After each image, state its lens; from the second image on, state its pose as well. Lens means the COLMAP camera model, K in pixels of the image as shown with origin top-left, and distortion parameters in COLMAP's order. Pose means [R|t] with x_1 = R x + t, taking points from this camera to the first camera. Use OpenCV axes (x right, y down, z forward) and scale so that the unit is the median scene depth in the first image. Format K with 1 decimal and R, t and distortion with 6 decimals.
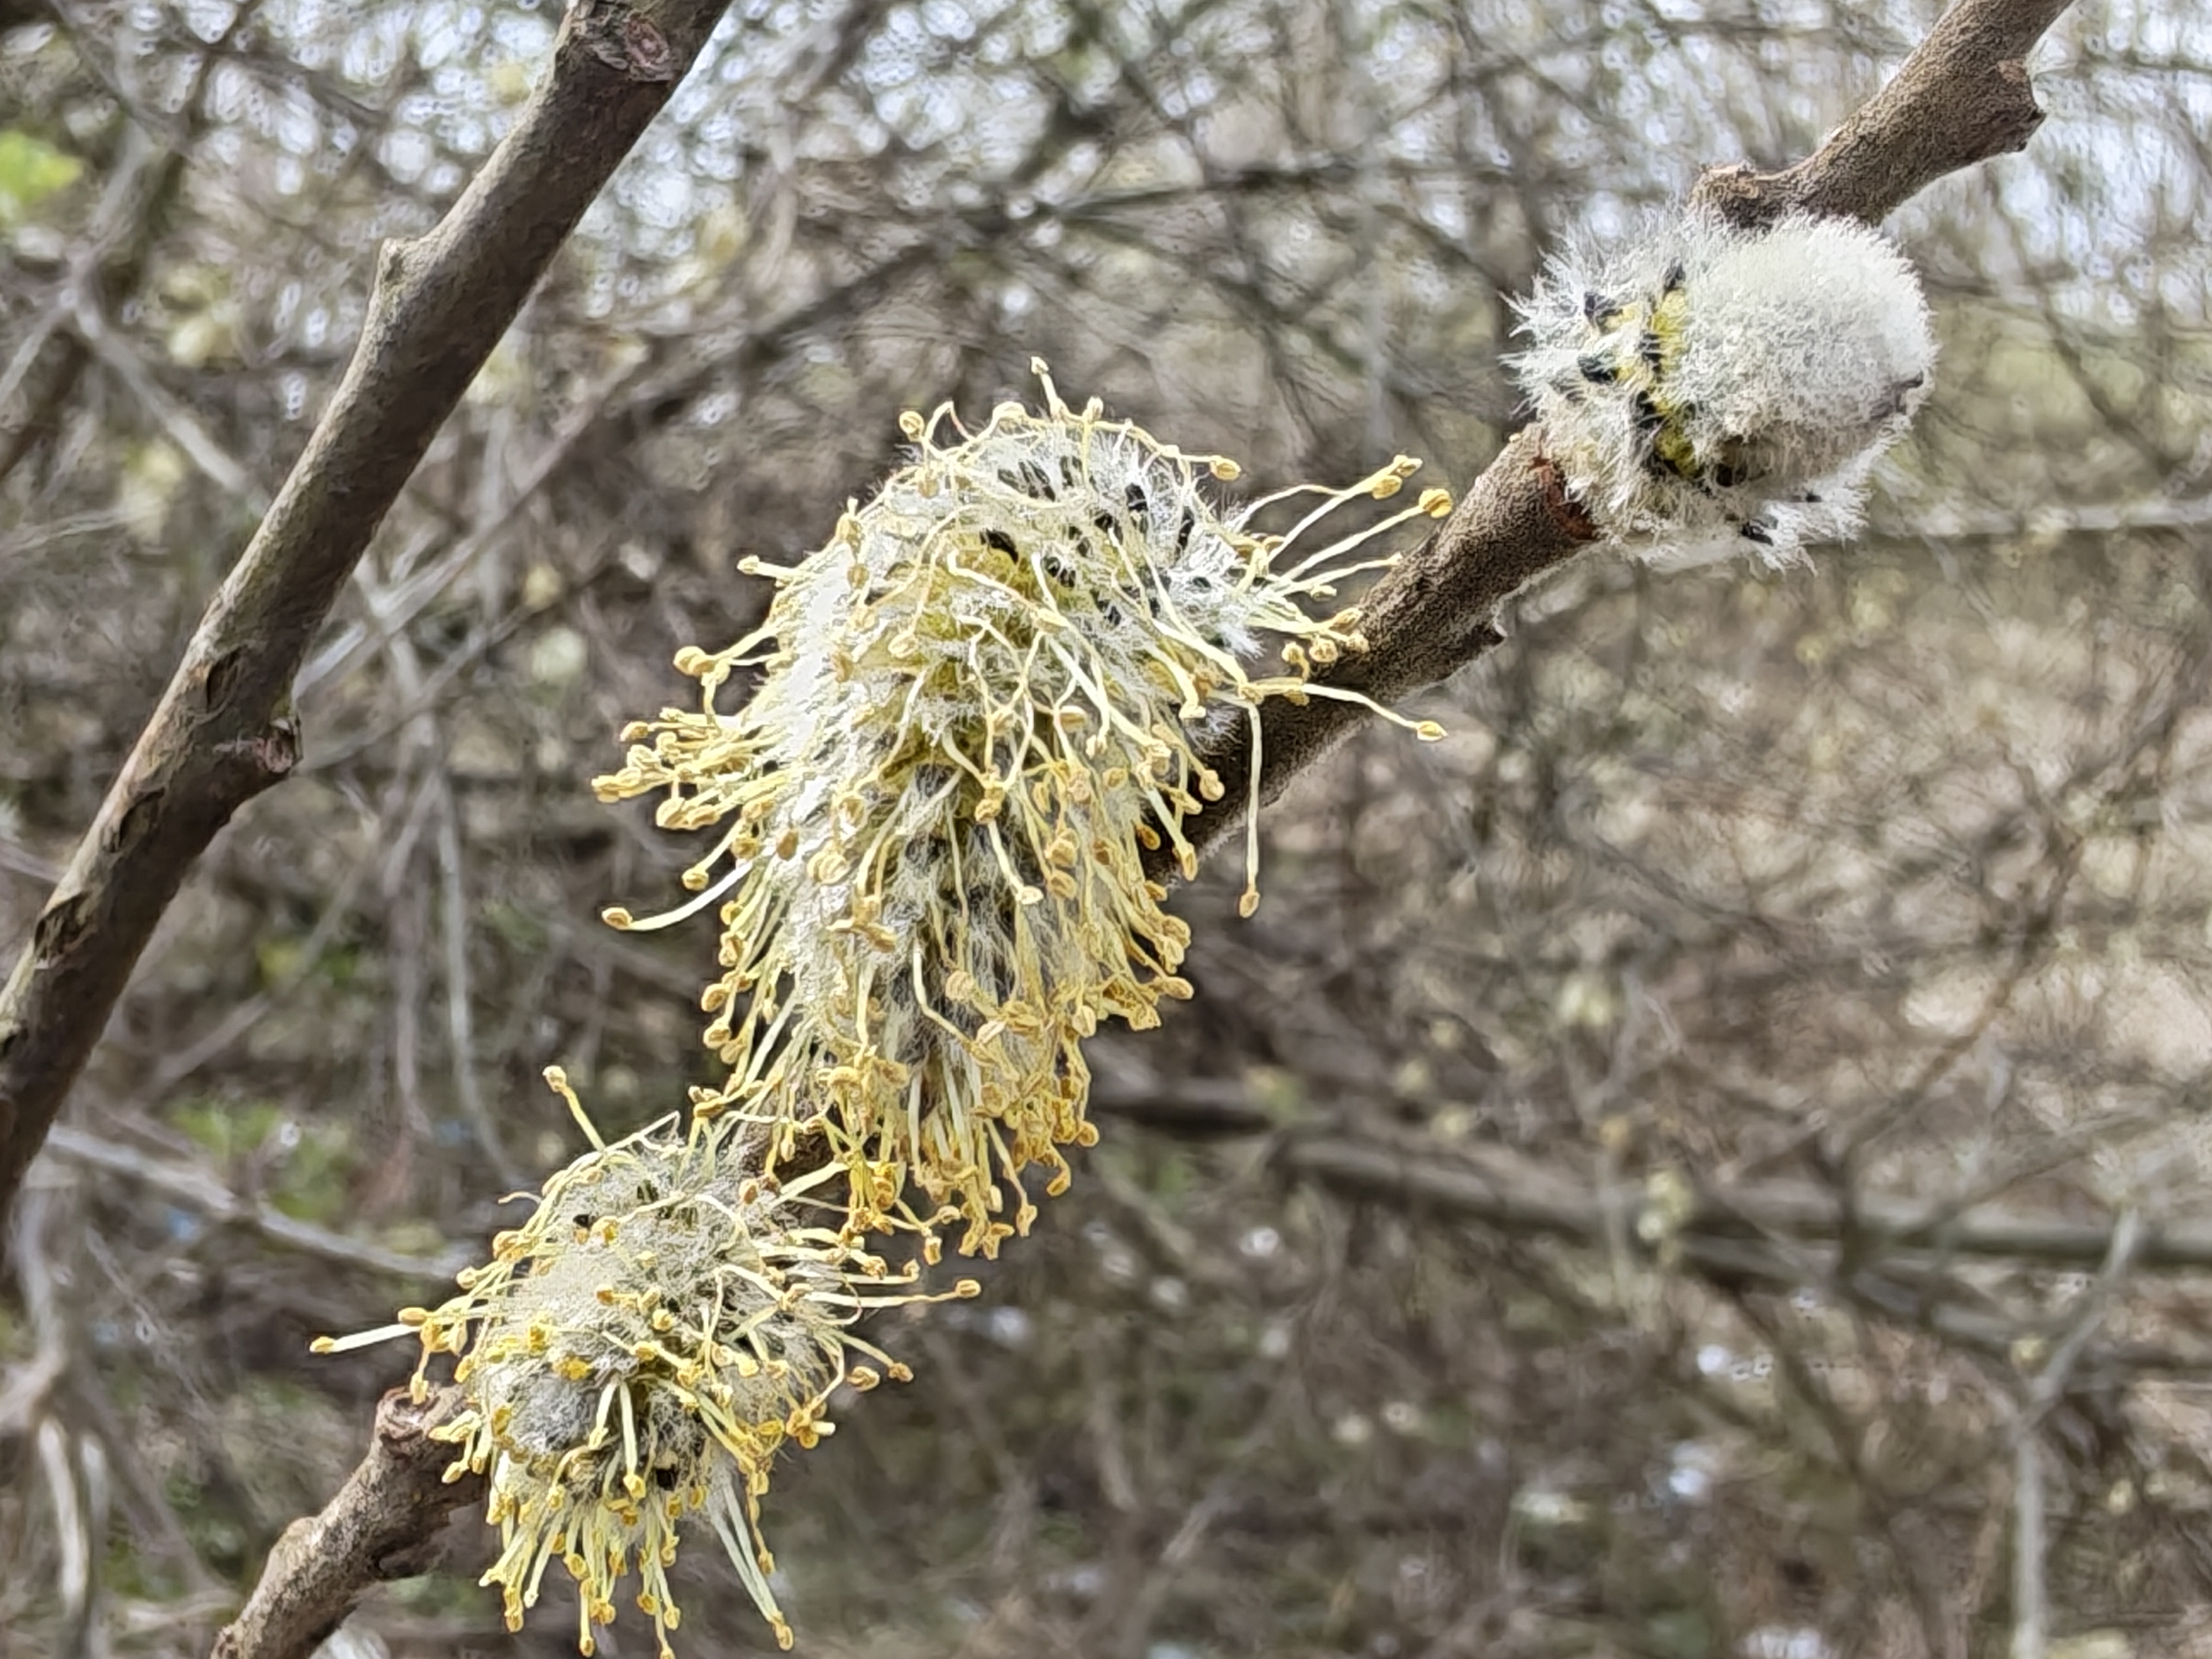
lens RADIAL K [[3074.2, 0, 1053.1], [0, 3074.2, 825.8], [0, 0, 1]] dist [-0.013387, -0.040463]
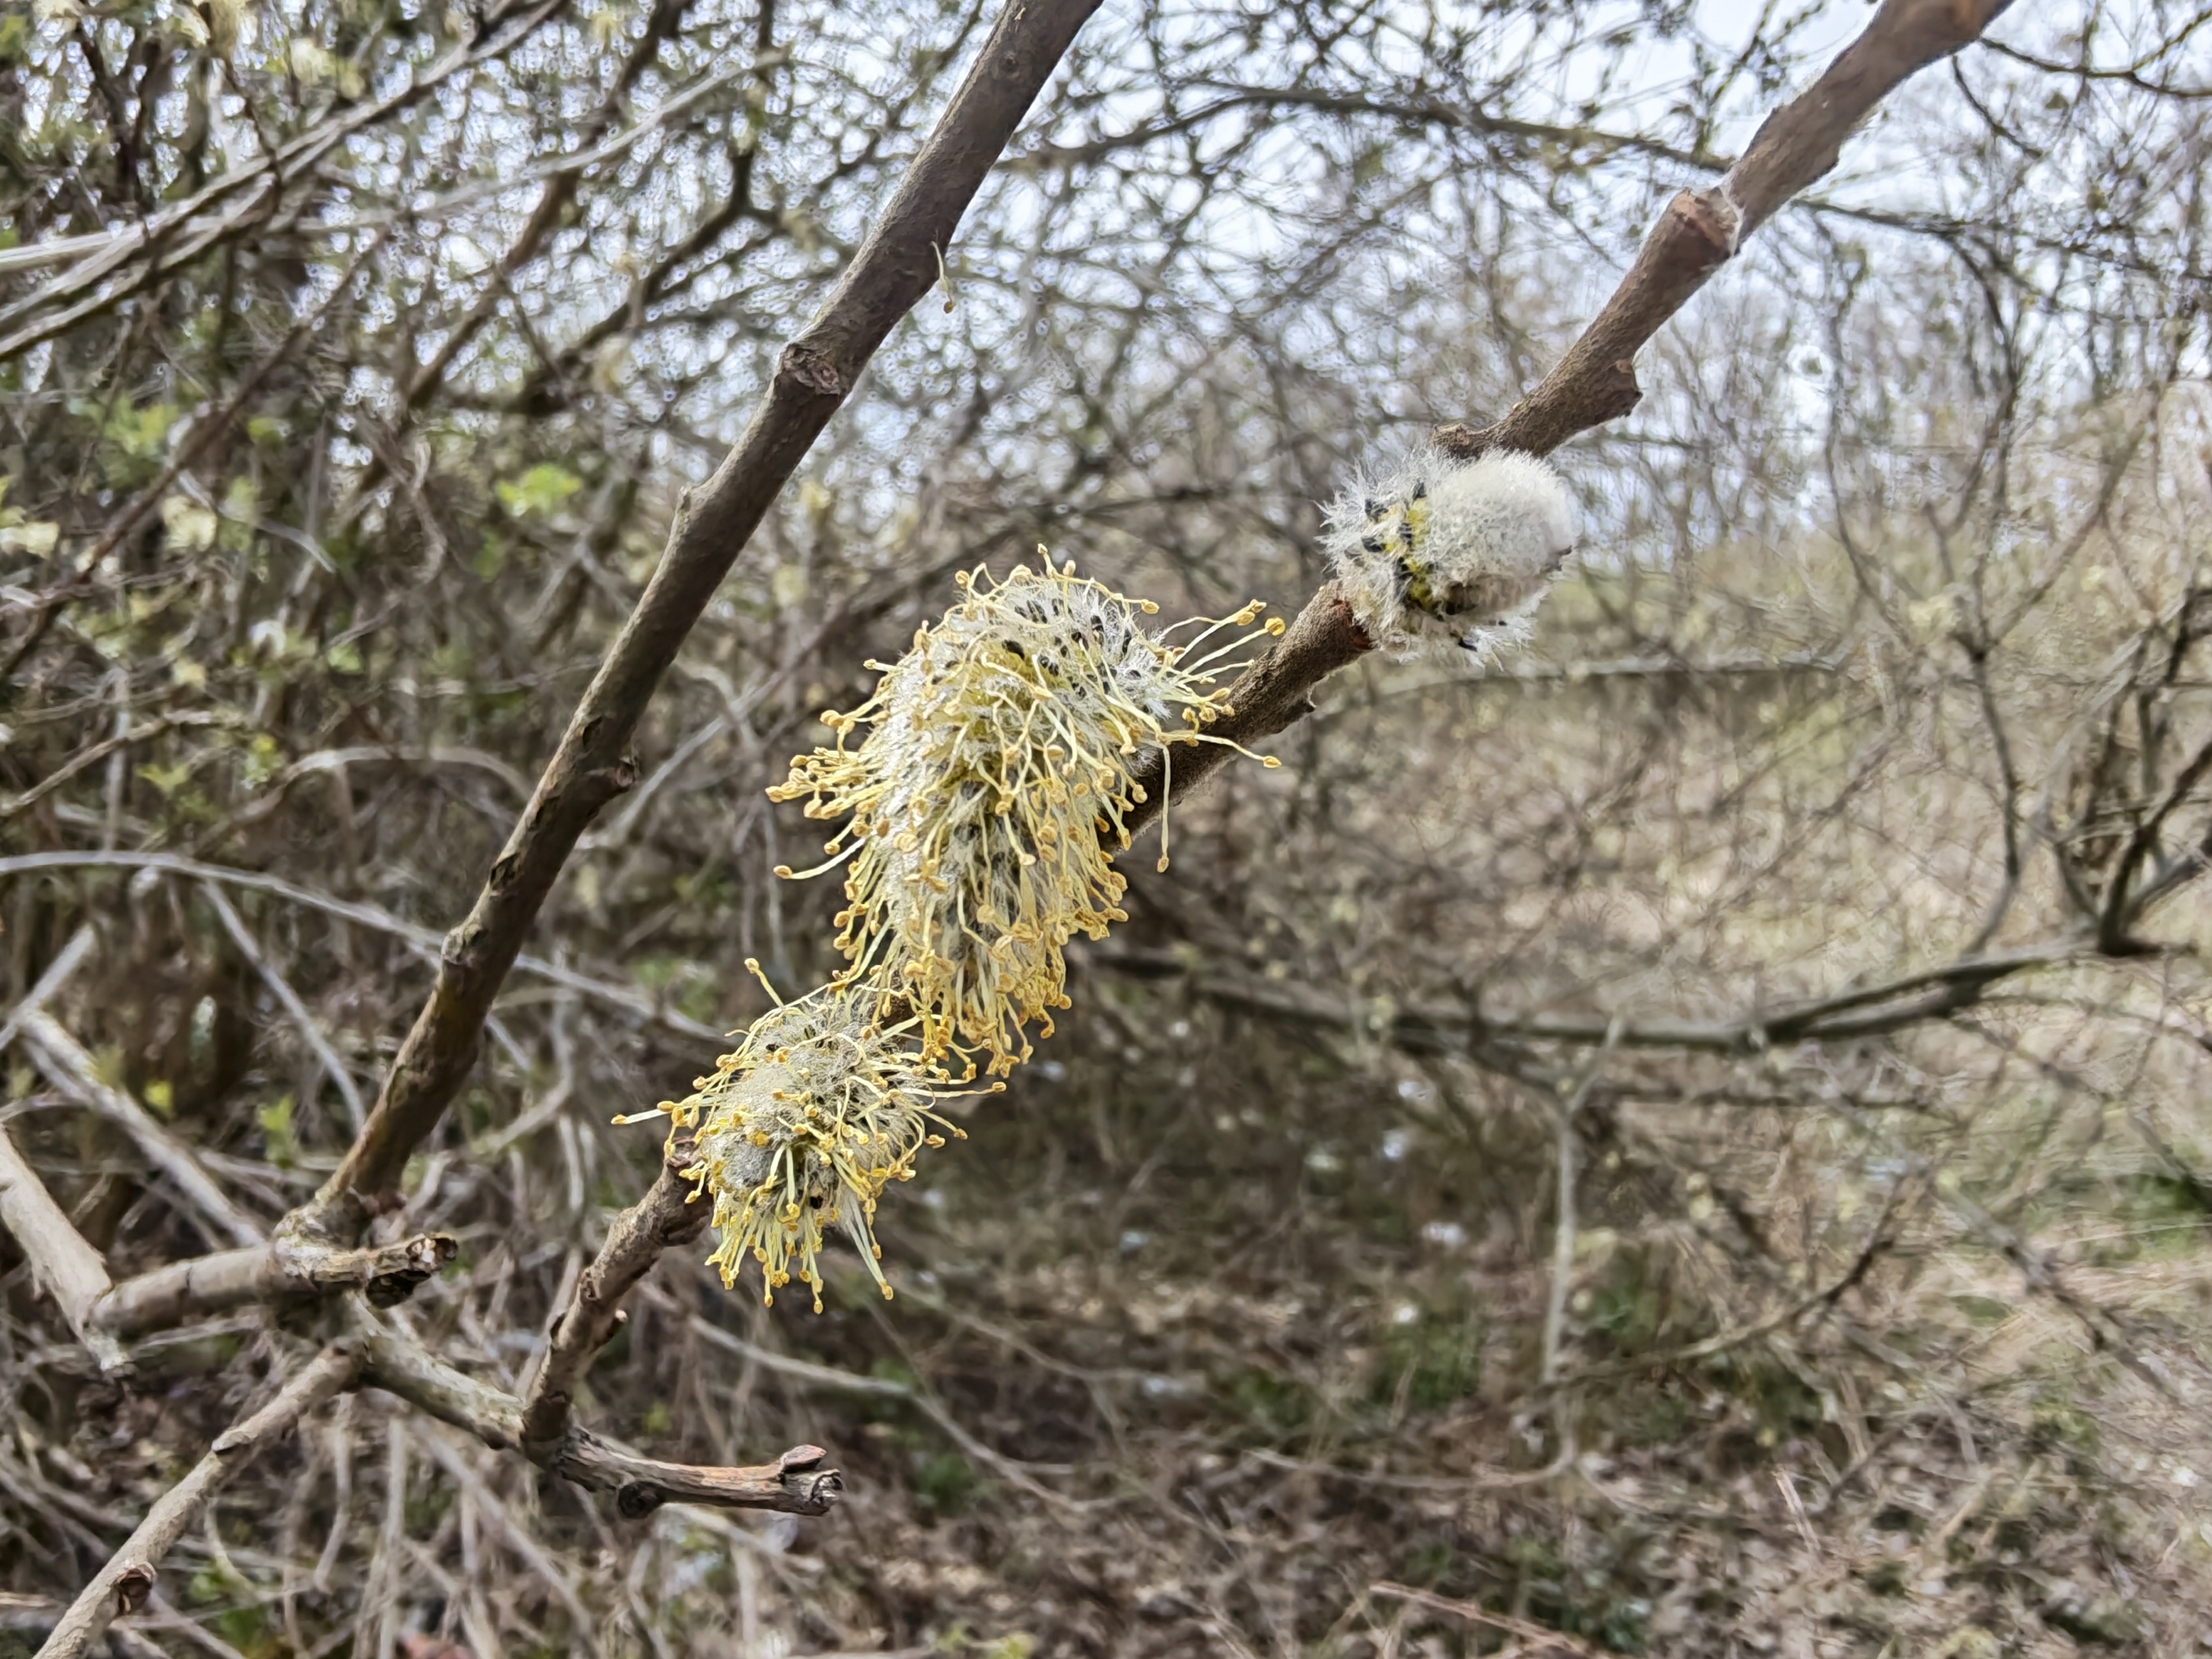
lens RADIAL K [[1544.7, 0, 1063.9], [0, 1544.7, 823.9], [0, 0, 1]] dist [-0.023488, 0.000327]
pose [[0.999953, 0.005466, -0.008022, 0.017019], [-0.005441, 0.999980, 0.003182, 0.000588], [0.008040, -0.003139, 0.999963, 0.159355]]
